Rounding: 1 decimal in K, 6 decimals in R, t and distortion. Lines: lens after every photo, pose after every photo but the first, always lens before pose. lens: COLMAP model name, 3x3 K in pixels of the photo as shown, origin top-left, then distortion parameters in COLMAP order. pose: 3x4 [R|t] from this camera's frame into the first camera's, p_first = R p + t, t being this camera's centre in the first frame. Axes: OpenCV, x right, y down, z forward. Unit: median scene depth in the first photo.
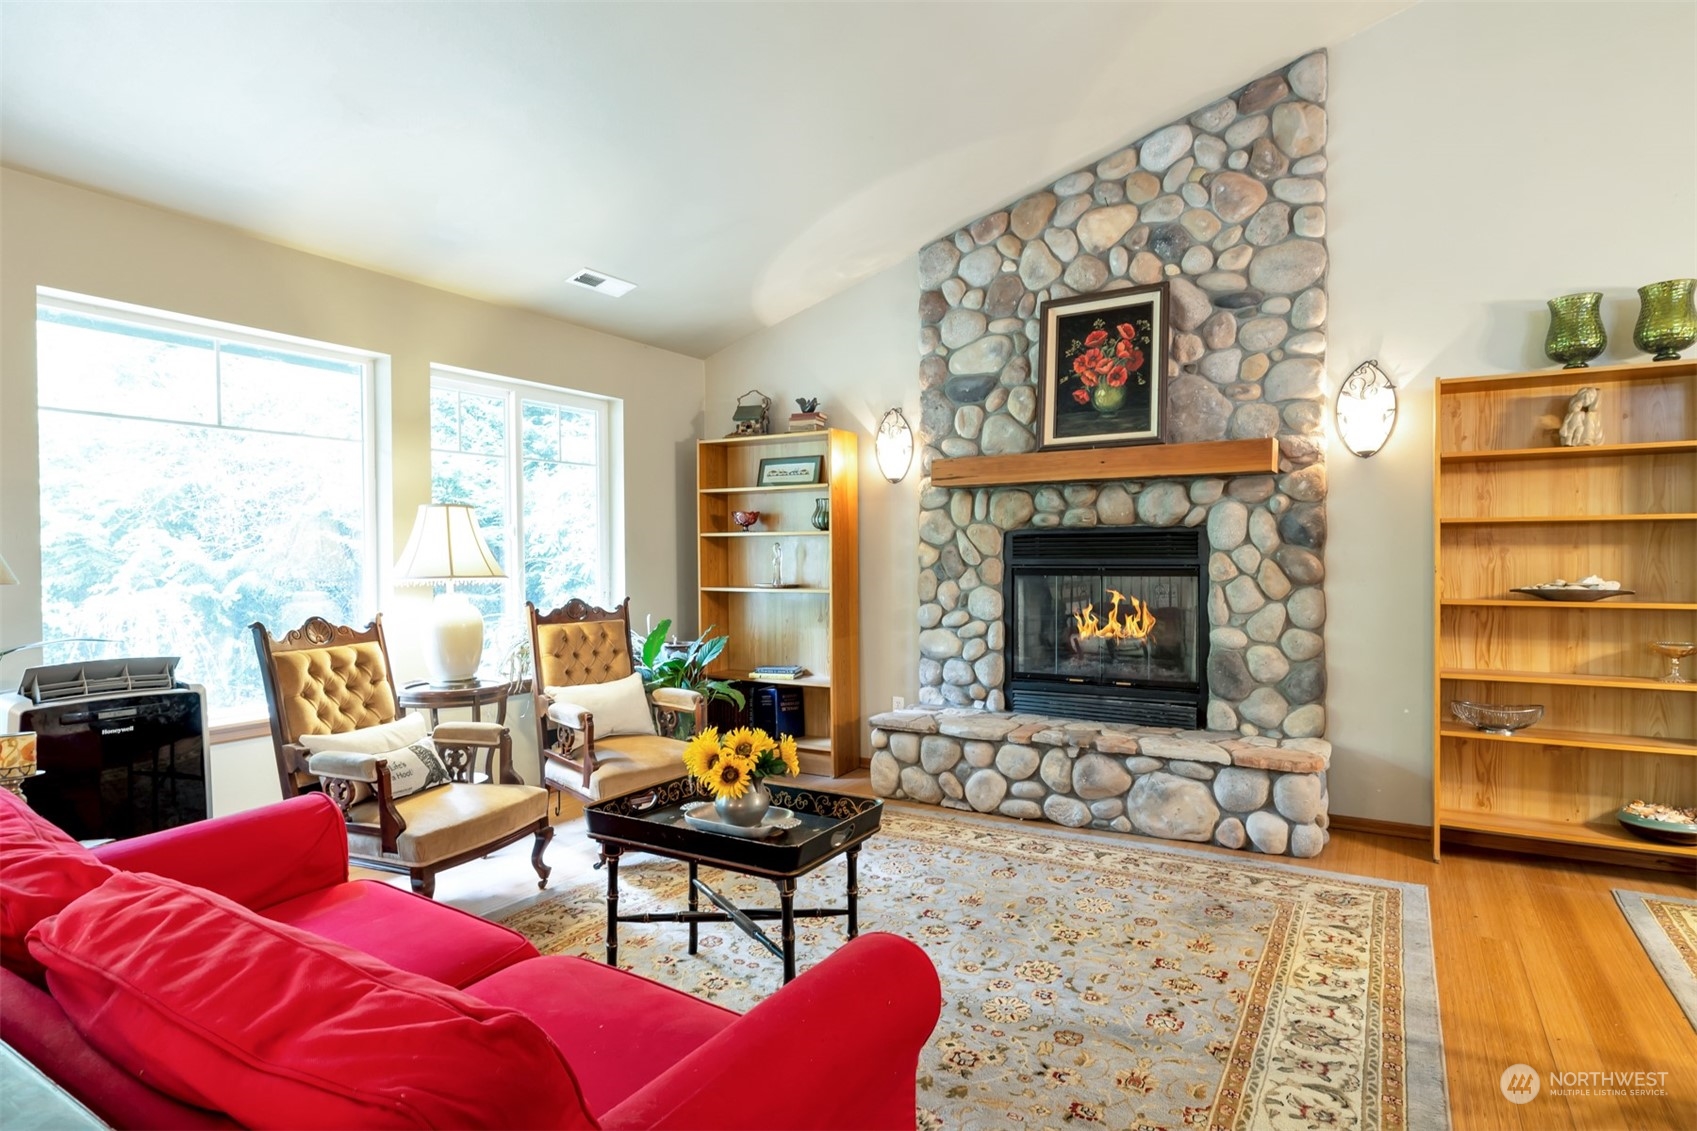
lens RADIAL K [[920.1, 0, 848.5], [0, 920.1, 565.5], [0, 0, 1]] dist [0.000396, 0.000148]
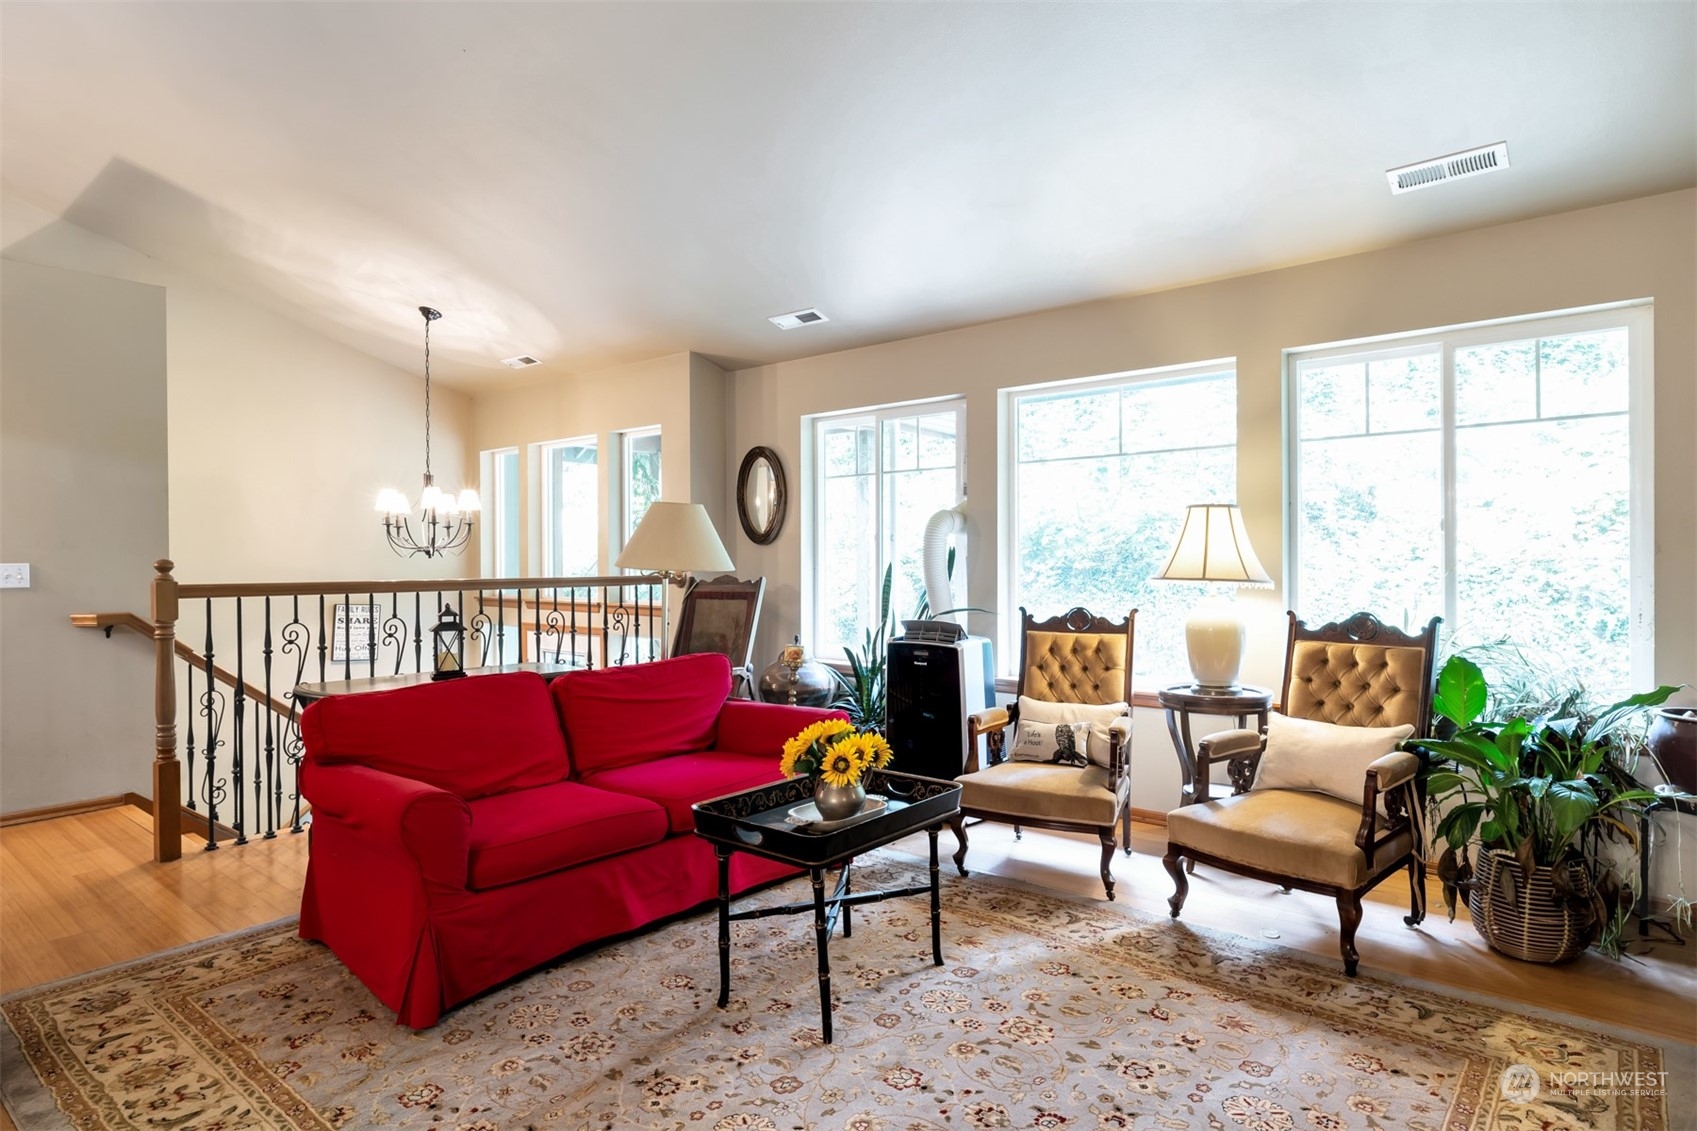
lens RADIAL K [[940.2, 0, 848.5], [0, 940.2, 565.5], [0, 0, 1]] dist [0.000526, 0.000569]
pose [[-0.160080, 0.008988, -0.987063, 0.639467], [-0.008012, 0.999914, 0.010404, -0.009720], [0.987072, 0.009574, -0.159994, 0.818944]]
